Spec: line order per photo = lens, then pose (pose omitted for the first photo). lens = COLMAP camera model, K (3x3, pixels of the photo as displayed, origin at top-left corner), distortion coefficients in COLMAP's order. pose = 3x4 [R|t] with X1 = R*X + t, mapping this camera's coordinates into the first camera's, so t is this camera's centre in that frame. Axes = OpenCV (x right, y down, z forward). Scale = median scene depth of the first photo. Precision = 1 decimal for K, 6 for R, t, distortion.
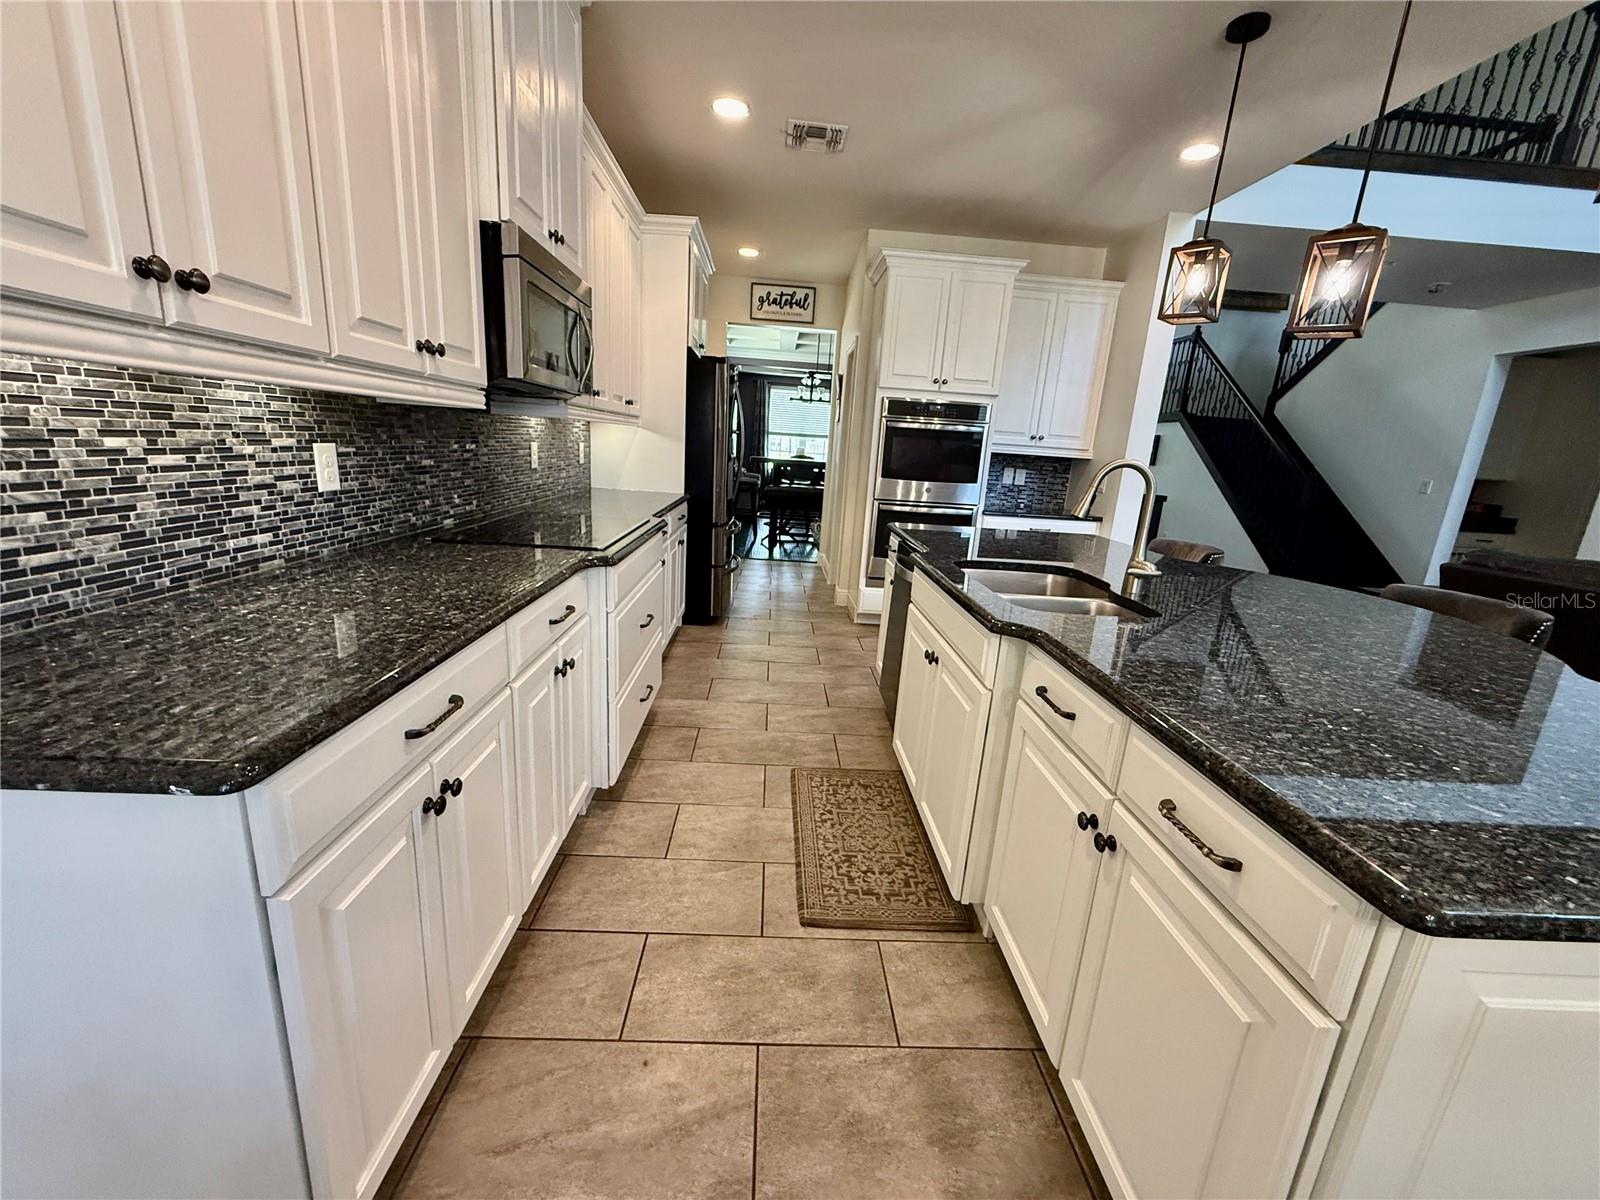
lens RADIAL K [[633.8, 0, 796.7], [0, 633.8, 601.4], [0, 0, 1]] dist [-0.000818, -0.000247]
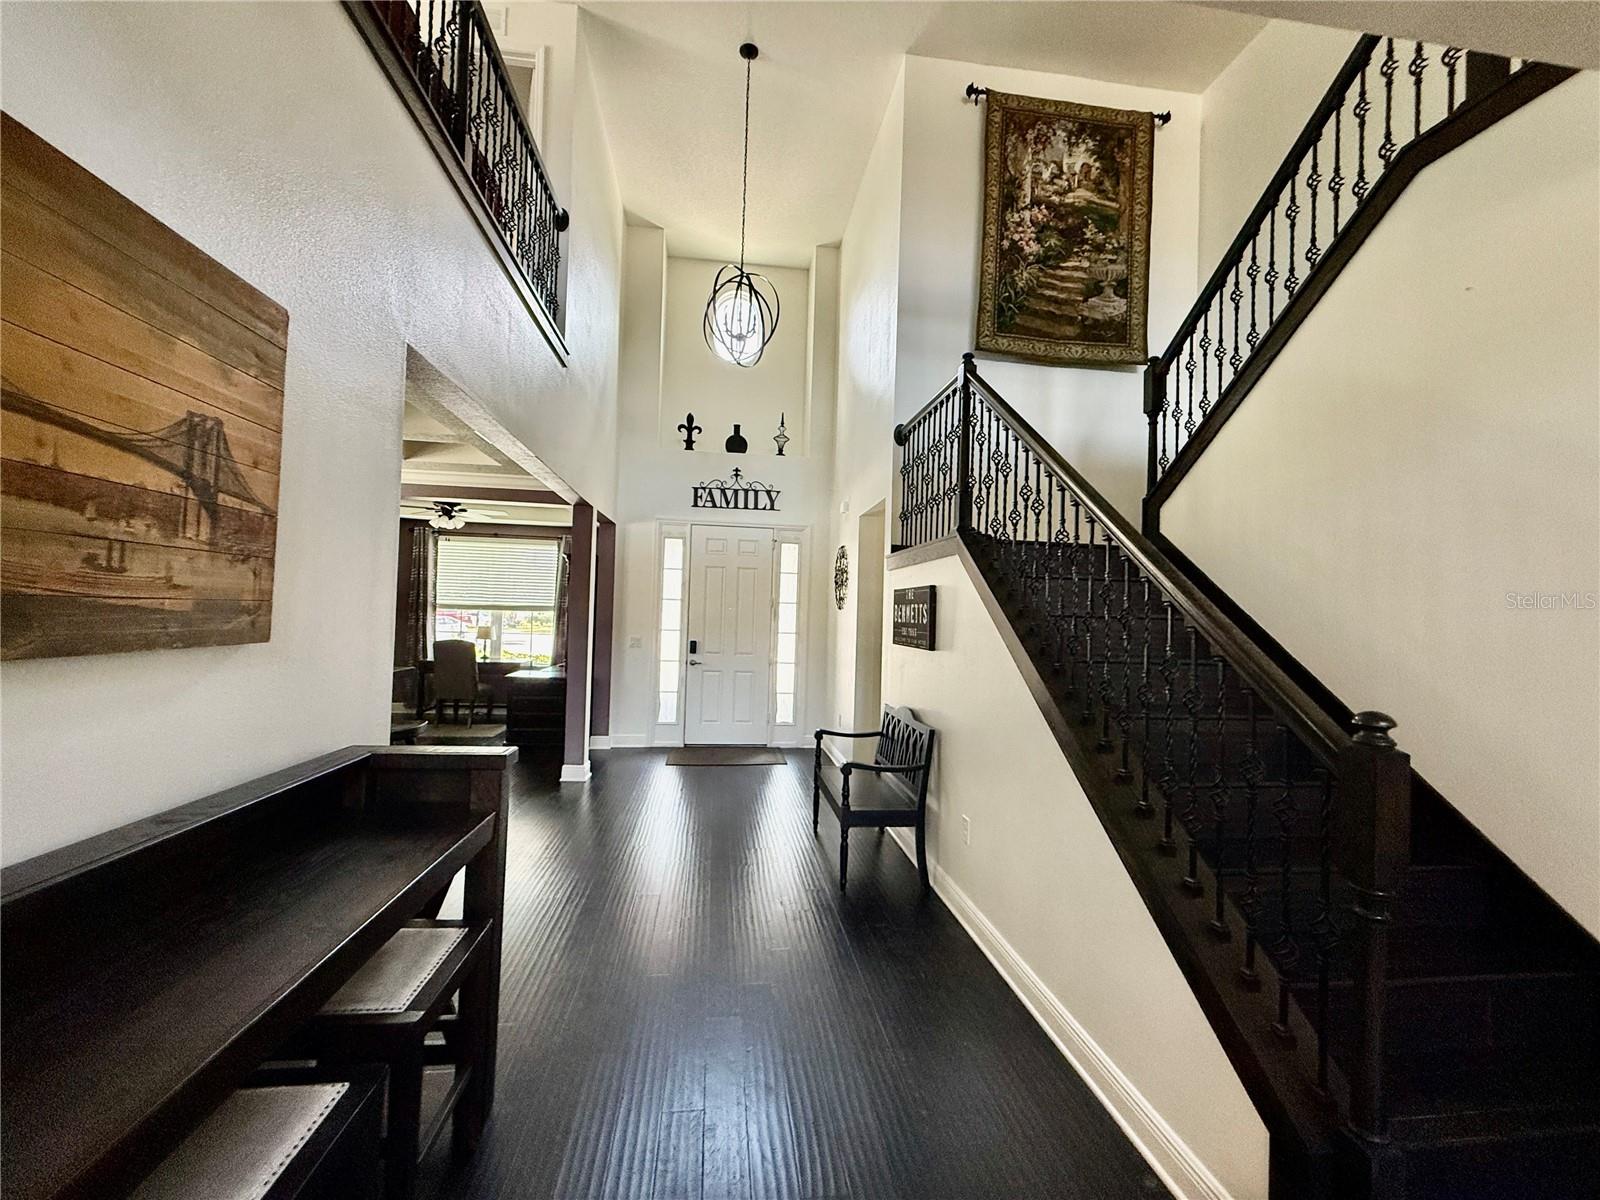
lens RADIAL K [[638.2, 0, 797.3], [0, 638.2, 599.5], [0, 0, 1]] dist [0.001655, 0.000007]
pose [[0.994835, -0.036404, 0.094749, 1.388649], [0.059741, 0.964663, -0.256626, -0.454871], [-0.082059, 0.260961, 0.961855, 1.838387]]
